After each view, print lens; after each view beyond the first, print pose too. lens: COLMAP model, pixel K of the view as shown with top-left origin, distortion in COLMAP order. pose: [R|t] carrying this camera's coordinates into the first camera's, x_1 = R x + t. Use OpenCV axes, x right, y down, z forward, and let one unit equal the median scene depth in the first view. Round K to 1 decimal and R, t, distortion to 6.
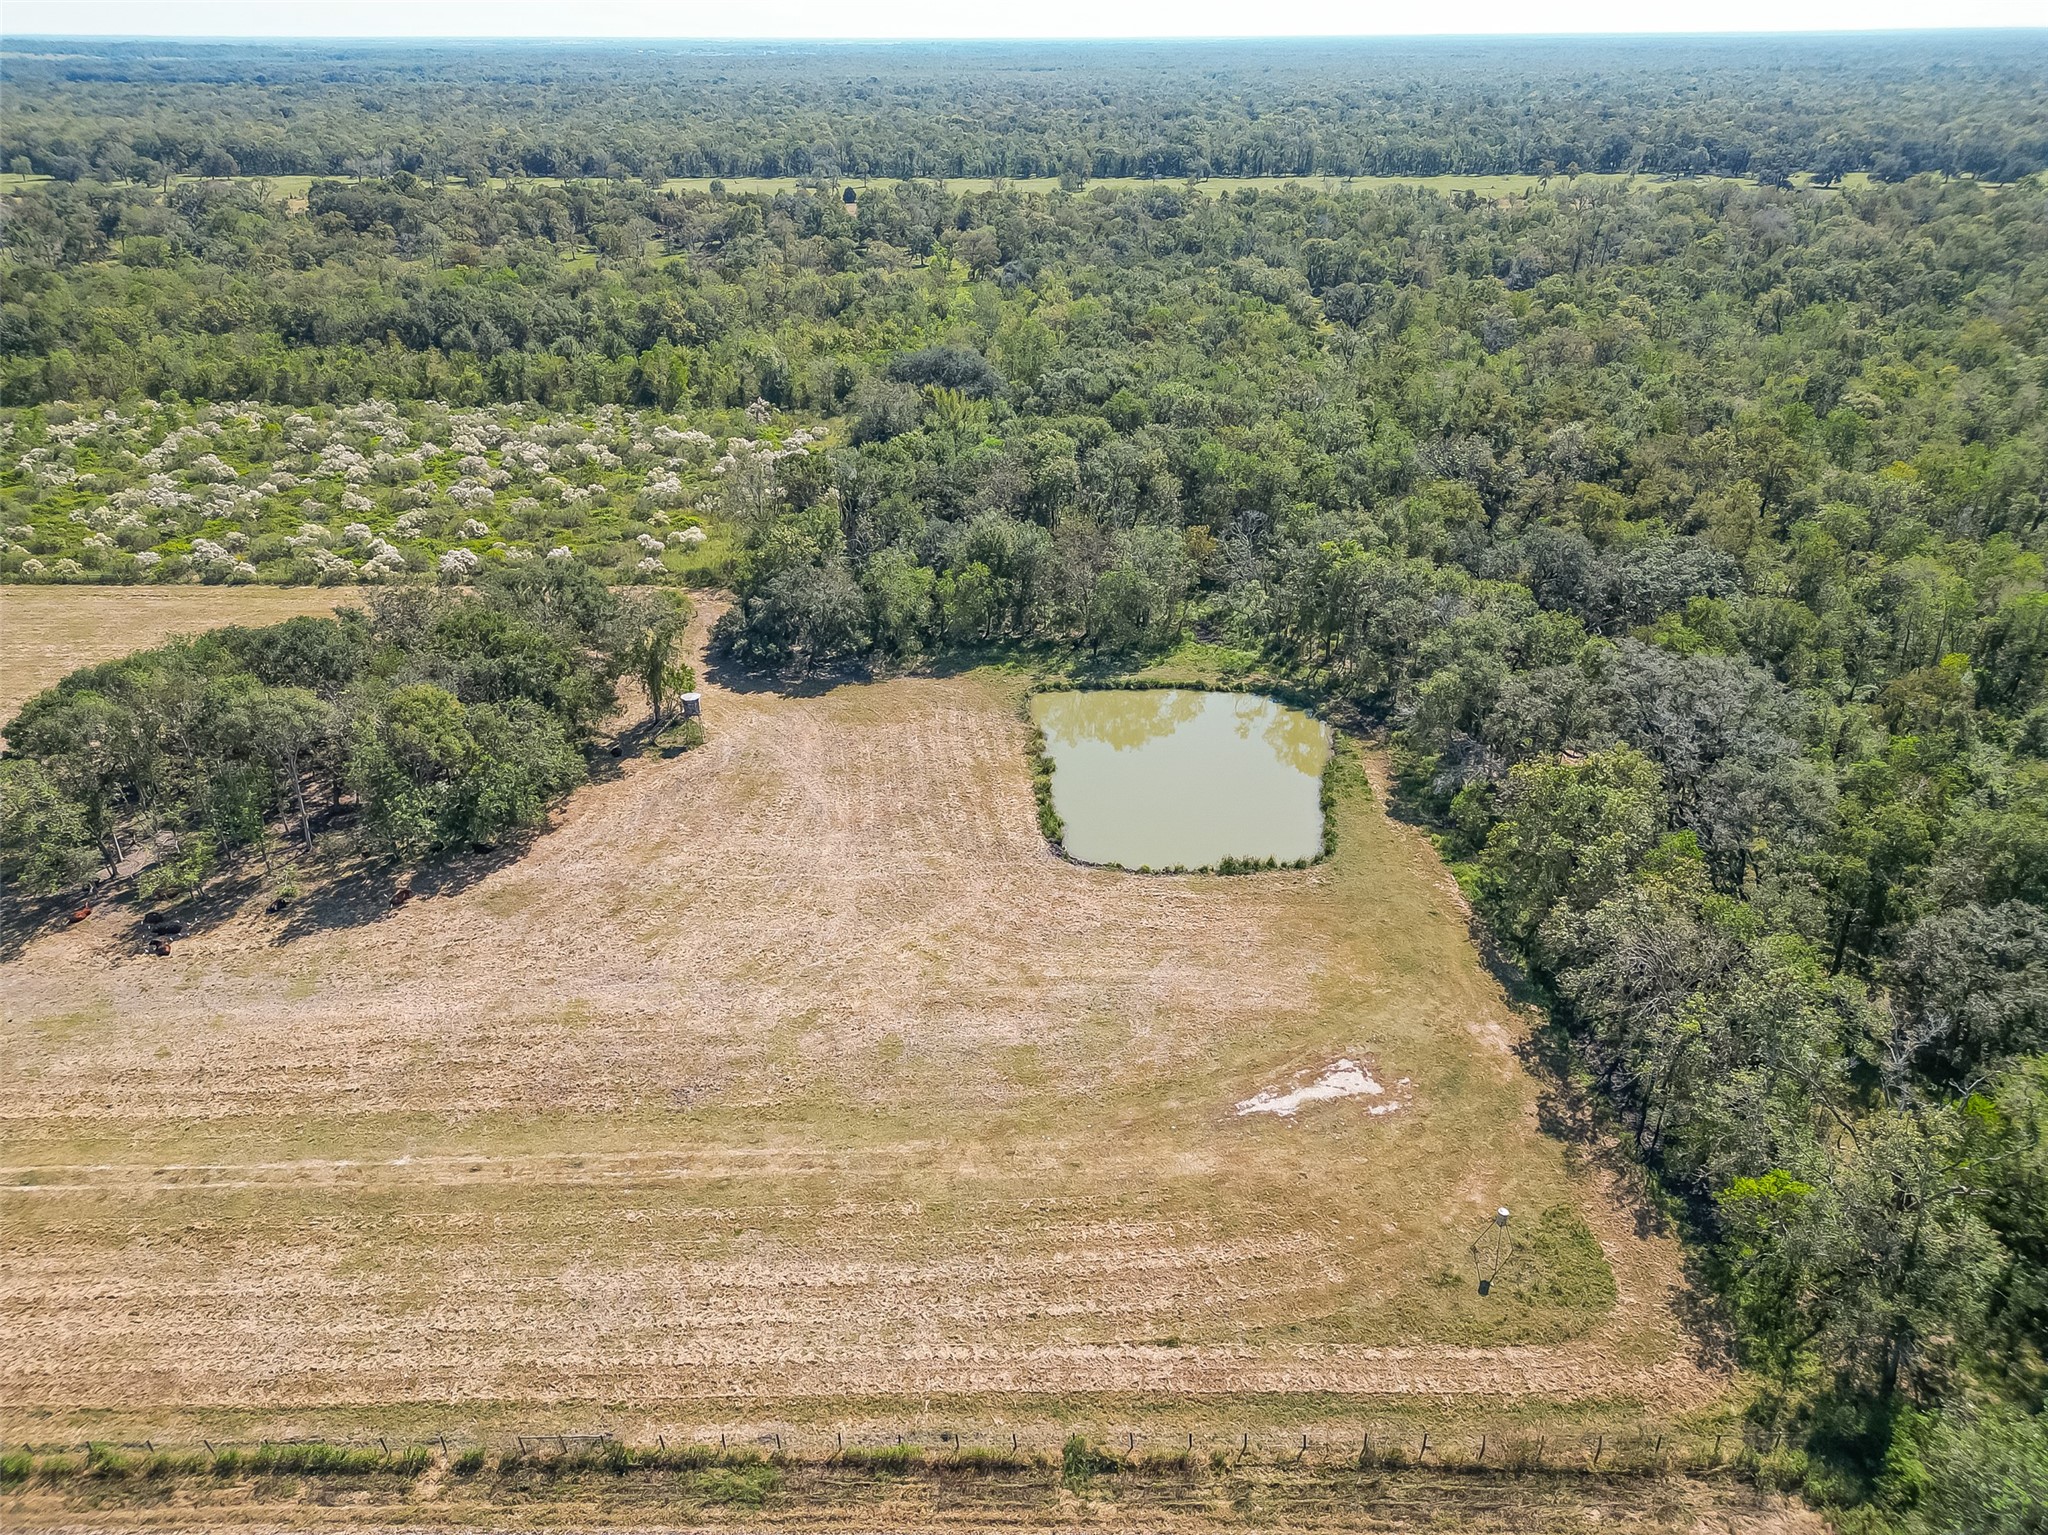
lens RADIAL K [[1424.3, 0, 1024.0], [0, 1424.3, 767.5], [0, 0, 1]] dist [0.085613, -0.082946]
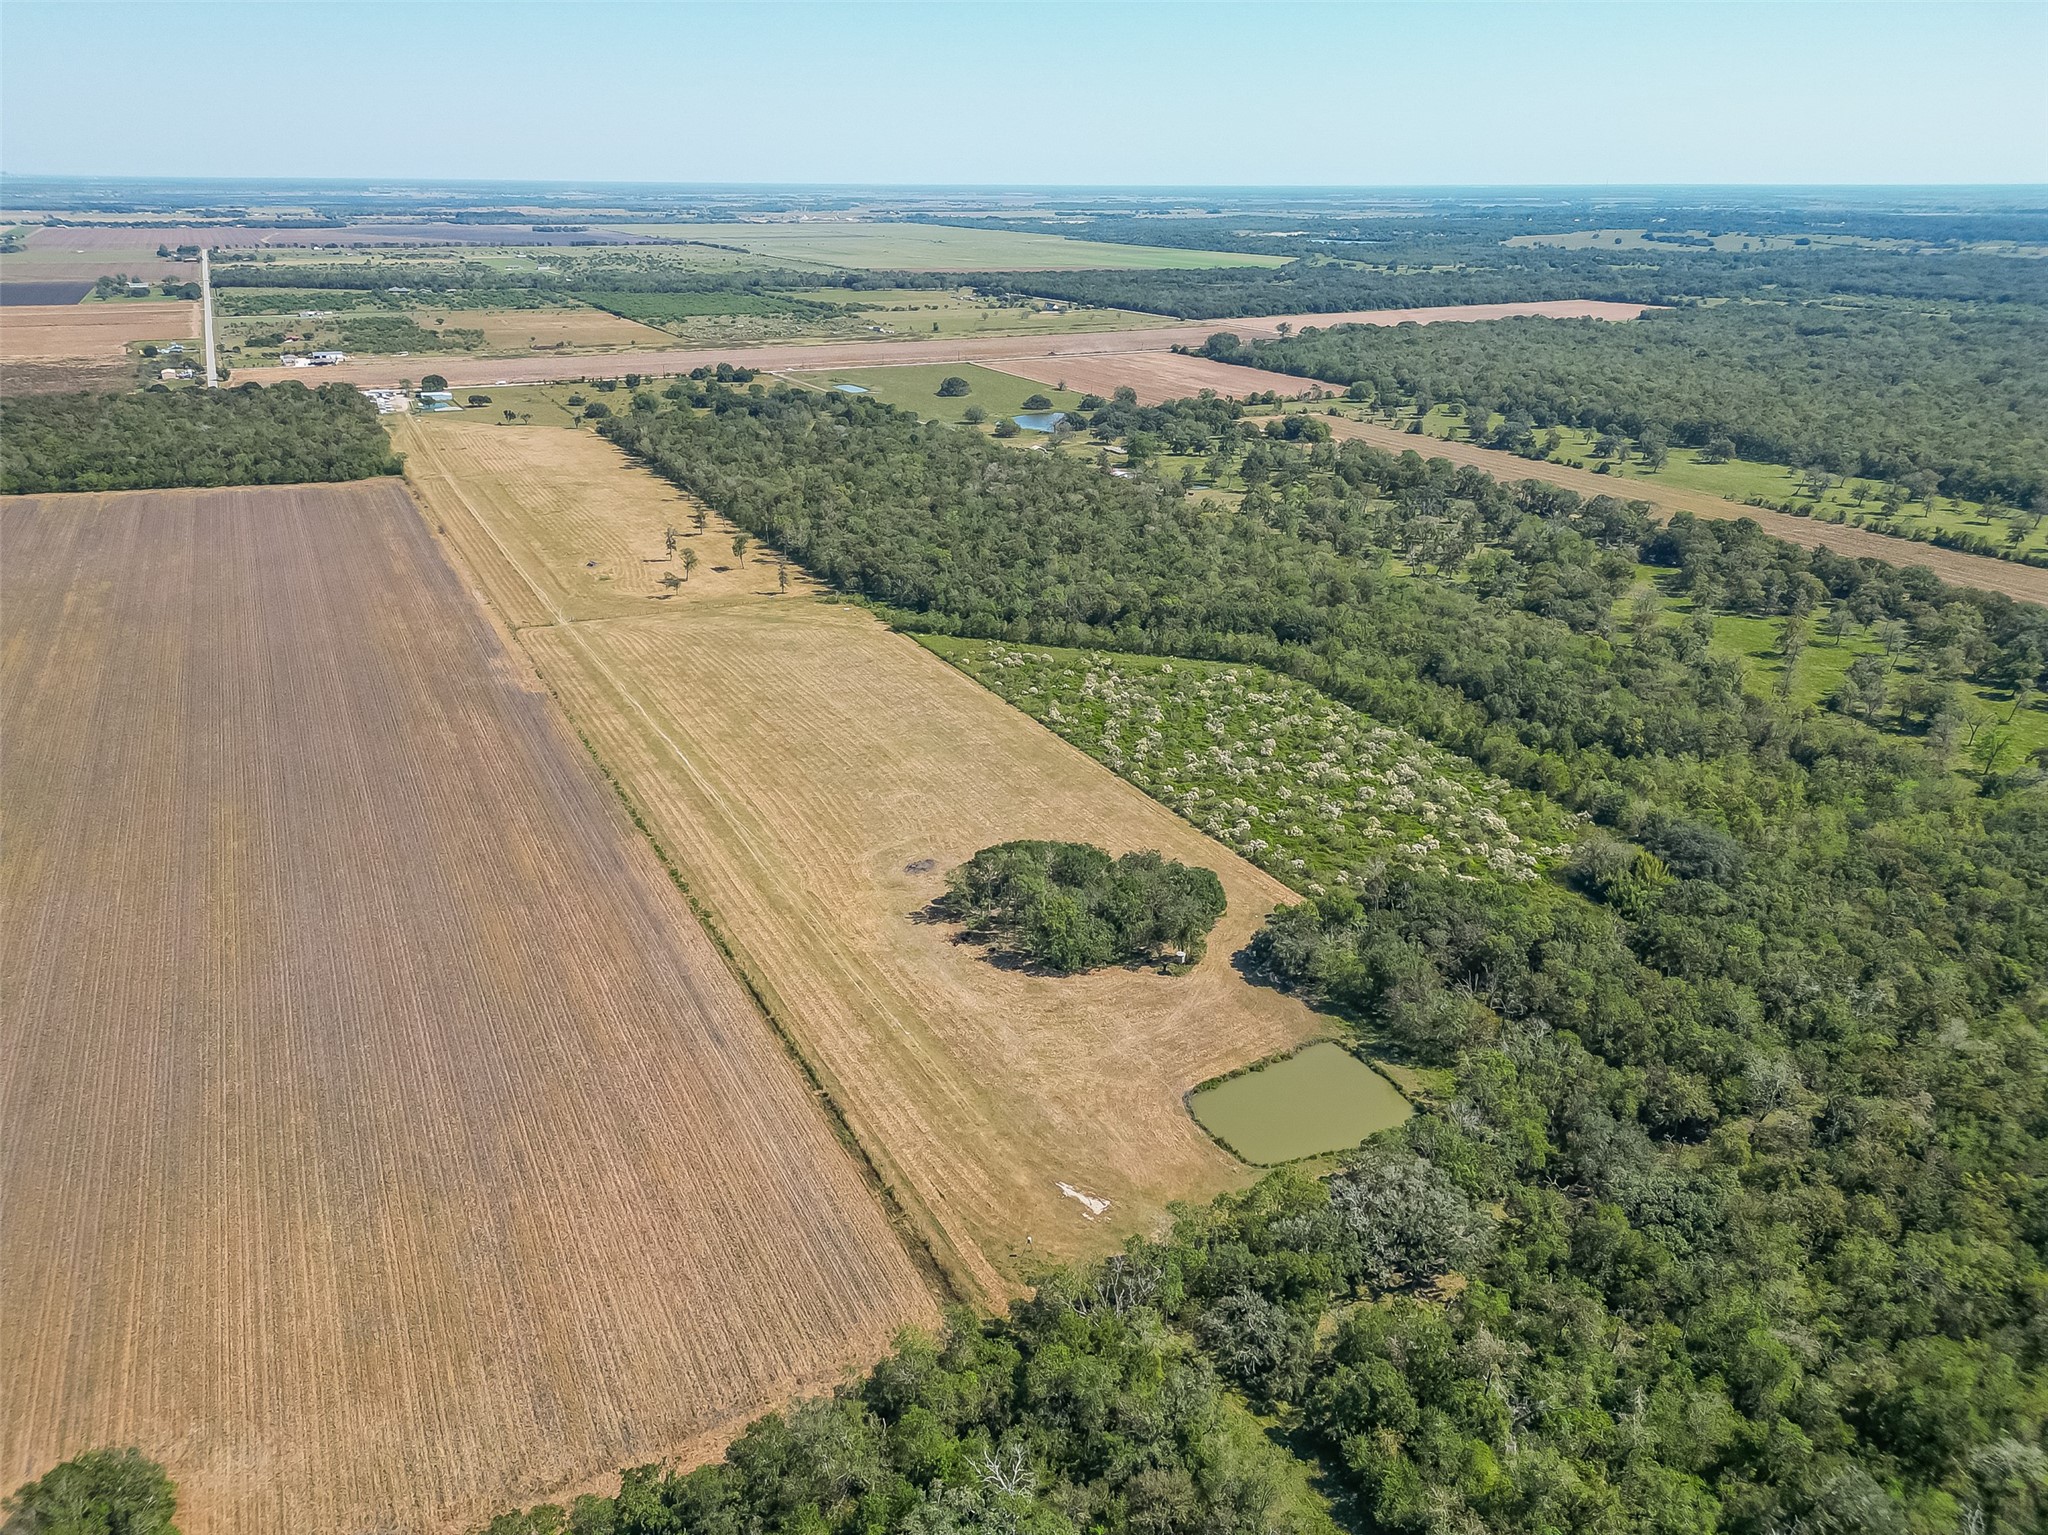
lens RADIAL K [[1424.3, 0, 1024.0], [0, 1424.3, 767.5], [0, 0, 1]] dist [0.085613, -0.082946]
pose [[0.472351, 0.342726, -0.812049, 1.490217], [-0.412605, 0.900105, 0.139887, -0.580445], [0.778872, 0.268980, 0.566576, -0.523921]]
